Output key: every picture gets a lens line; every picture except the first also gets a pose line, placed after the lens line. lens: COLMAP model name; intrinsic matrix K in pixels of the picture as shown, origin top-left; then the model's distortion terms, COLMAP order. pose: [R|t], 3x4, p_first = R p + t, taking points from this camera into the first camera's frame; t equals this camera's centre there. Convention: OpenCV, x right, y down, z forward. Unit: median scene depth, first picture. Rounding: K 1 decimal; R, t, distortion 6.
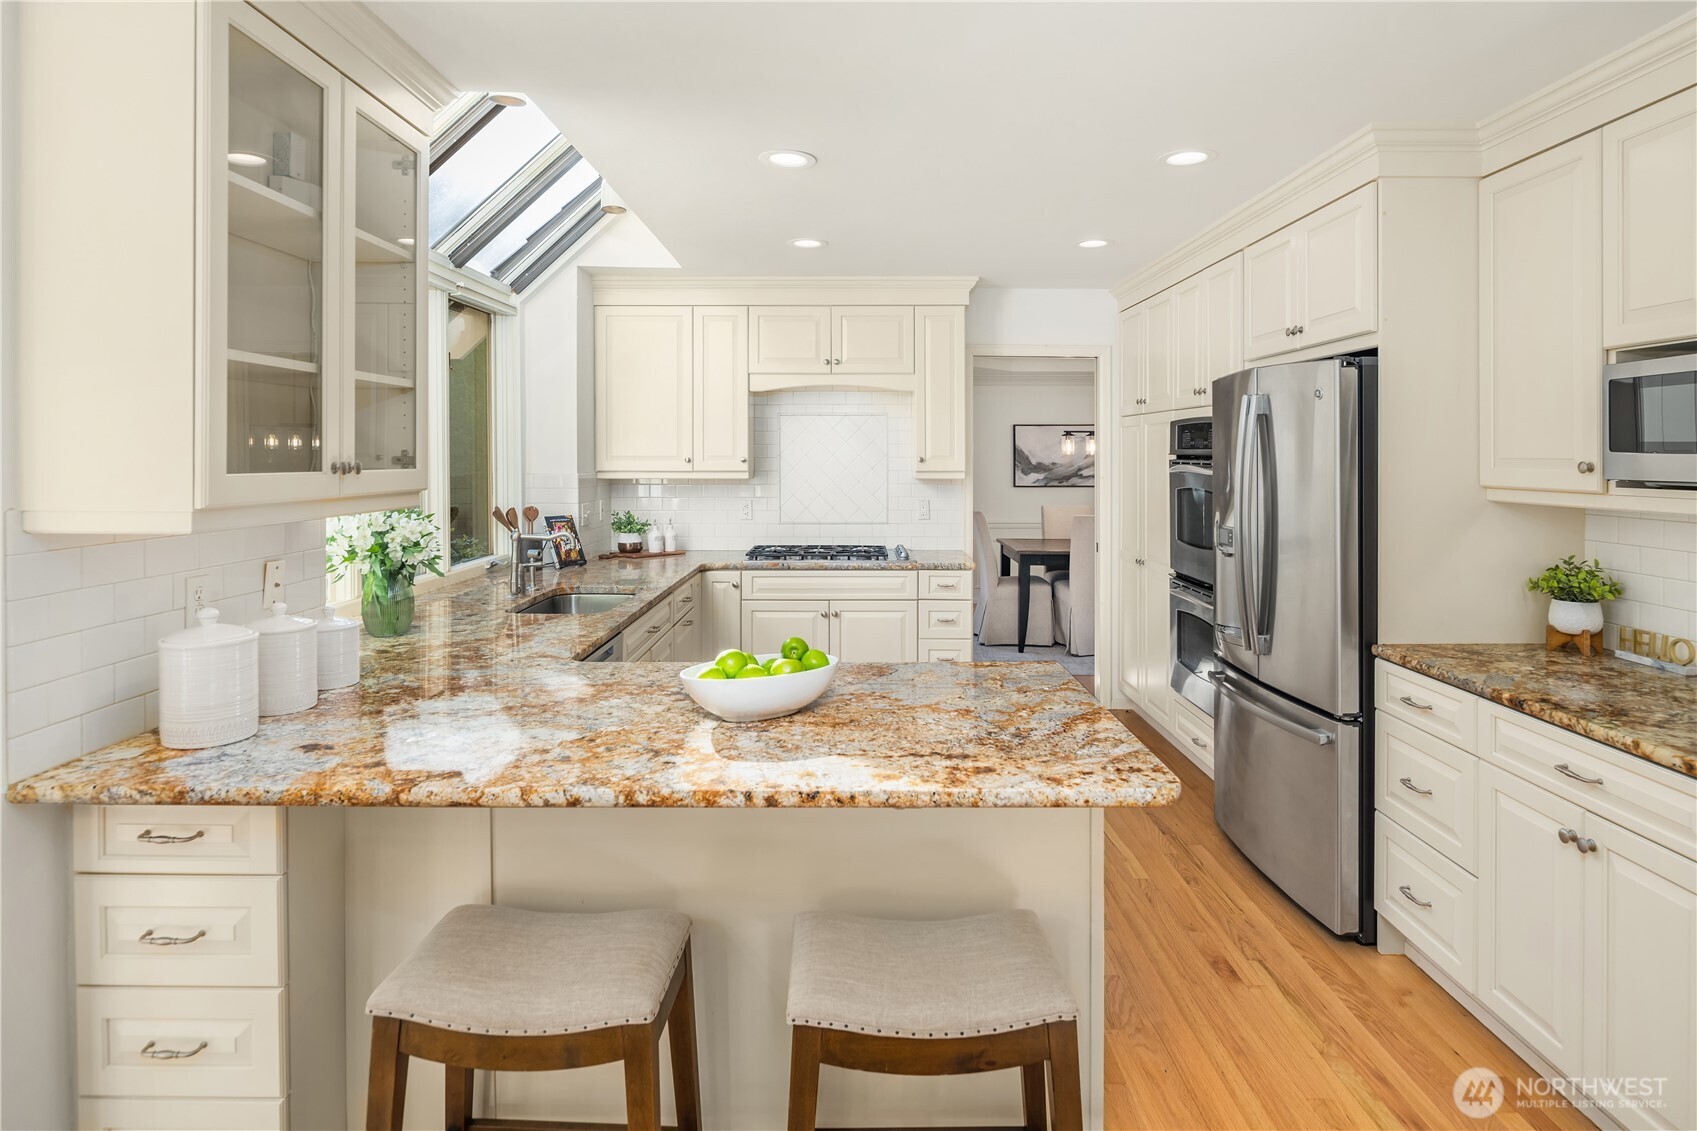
lens RADIAL K [[934.0, 0, 842.1], [0, 934.0, 481.6], [0, 0, 1]] dist [-0.002428, -0.002887]
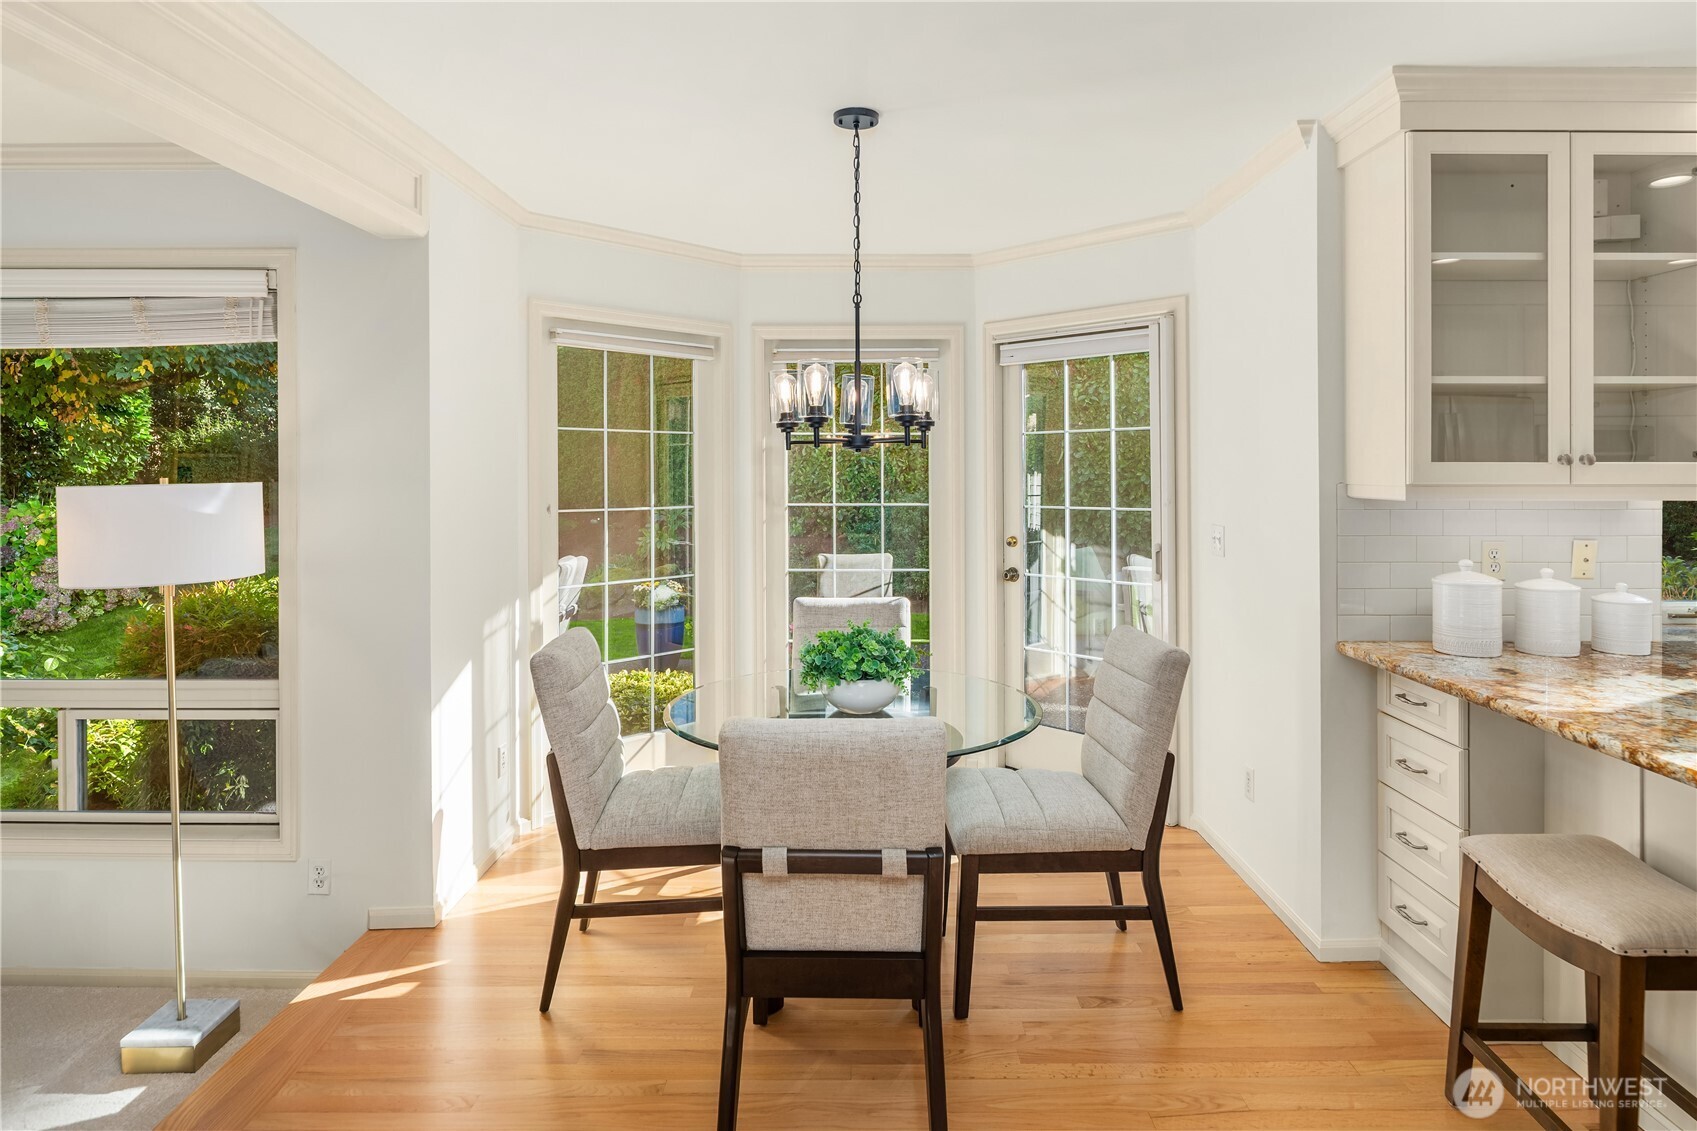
lens RADIAL K [[934.0, 0, 858.9], [0, 934.0, 470.8], [0, 0, 1]] dist [-0.002428, -0.002887]
pose [[0.011658, 0.001059, -0.999931, 0.443387], [-0.026742, 0.999642, 0.000747, 0.015905], [0.999574, 0.026731, 0.011682, 0.039689]]
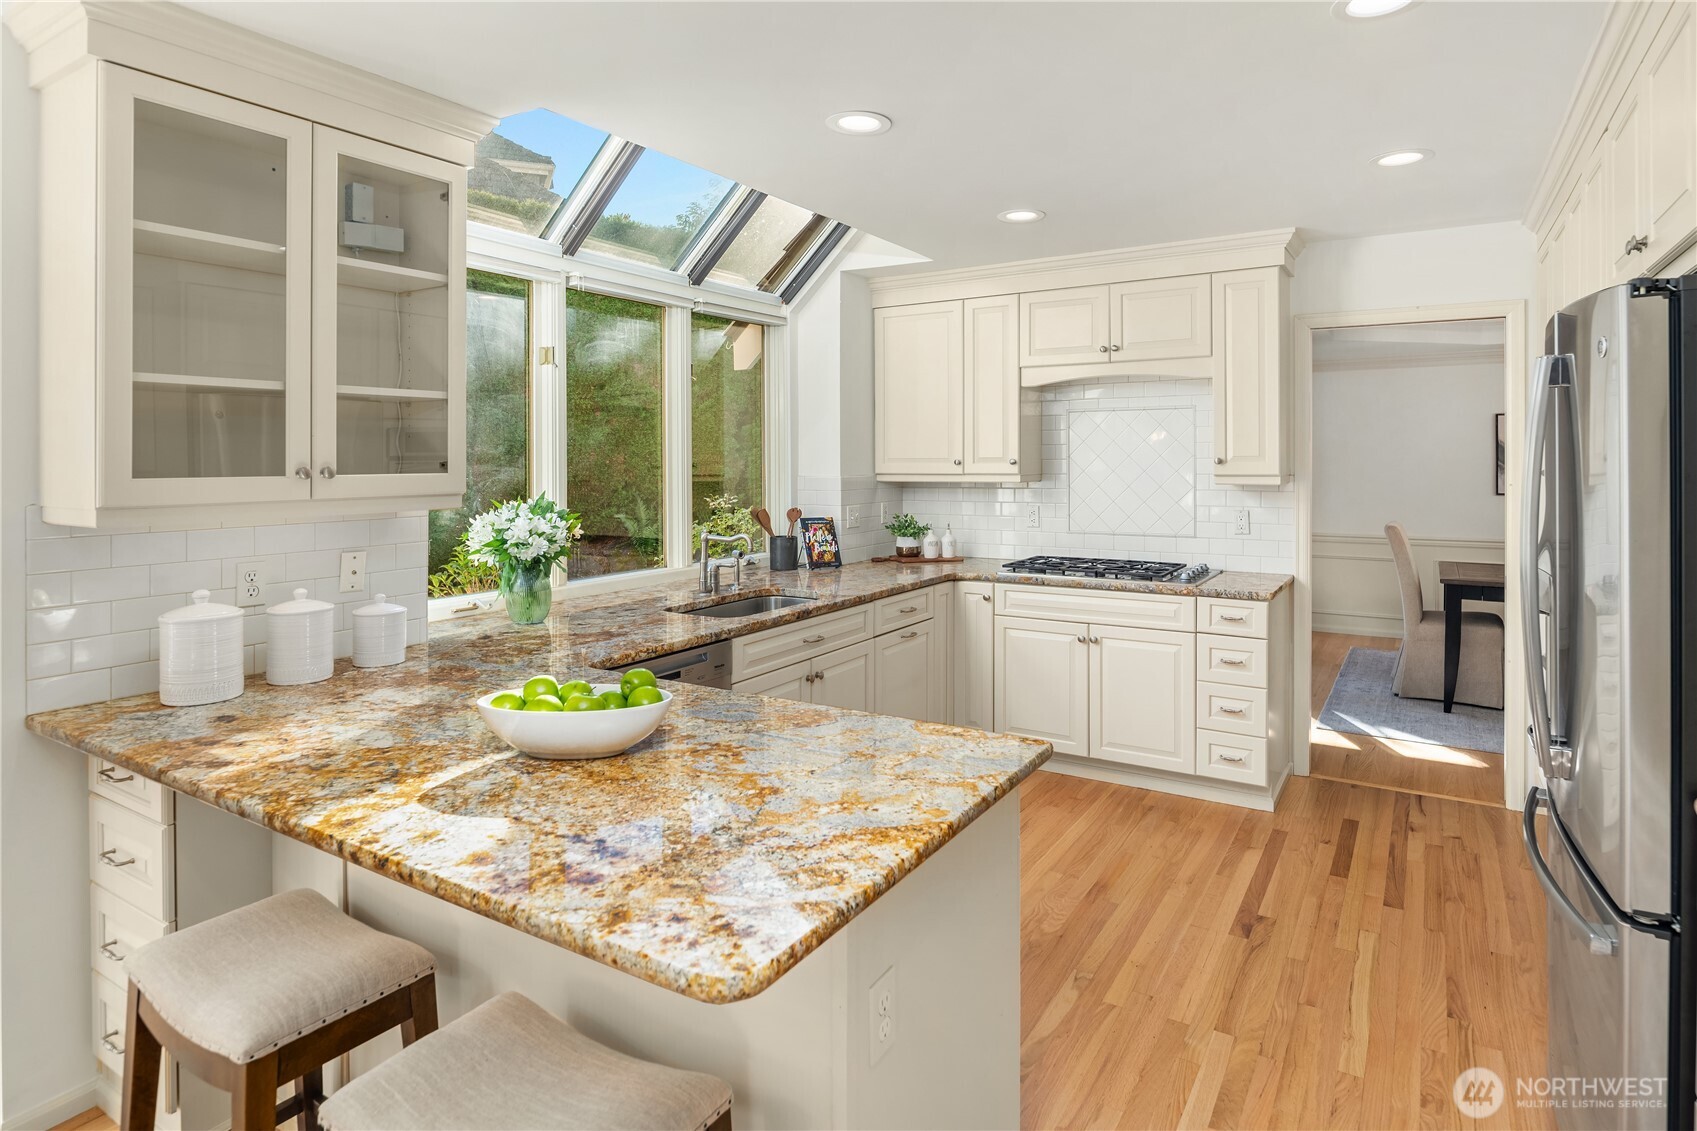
lens RADIAL K [[934.0, 0, 860.8], [0, 934.0, 446.6], [0, 0, 1]] dist [-0.002428, -0.002887]
pose [[0.855769, -0.009493, -0.517270, 0.413420], [-0.009481, 0.999376, -0.034025, -0.009204], [0.517271, 0.034022, 0.855145, 0.251113]]
